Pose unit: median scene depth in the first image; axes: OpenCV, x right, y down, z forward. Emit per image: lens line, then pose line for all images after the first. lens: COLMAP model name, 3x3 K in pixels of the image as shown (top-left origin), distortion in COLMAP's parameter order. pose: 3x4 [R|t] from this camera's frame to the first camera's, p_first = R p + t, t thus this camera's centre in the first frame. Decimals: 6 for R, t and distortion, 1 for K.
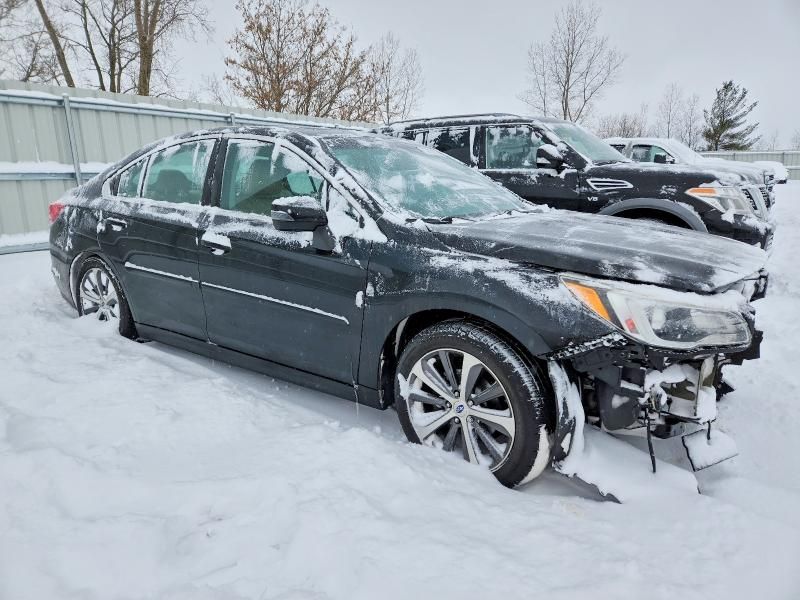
lens RADIAL K [[581.9, 0, 400.0], [0, 581.9, 300.0], [0, 0, 1]] dist [0.069553, 0.002943]
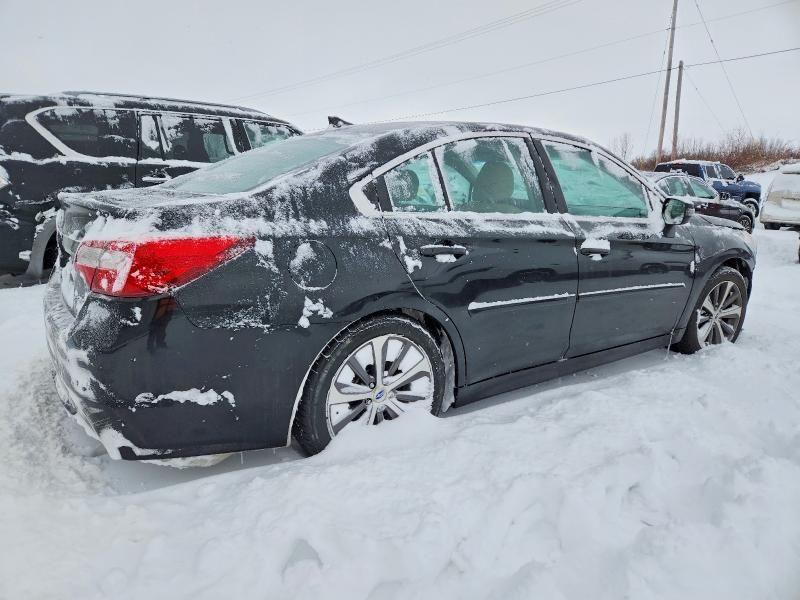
lens RADIAL K [[581.9, 0, 400.0], [0, 581.9, 300.0], [0, 0, 1]] dist [0.069553, 0.002943]
pose [[0.250437, -0.189823, 0.949341, -1.105119], [0.182785, 0.972225, 0.146180, -0.178480], [-0.950721, 0.136916, 0.278178, 0.860676]]
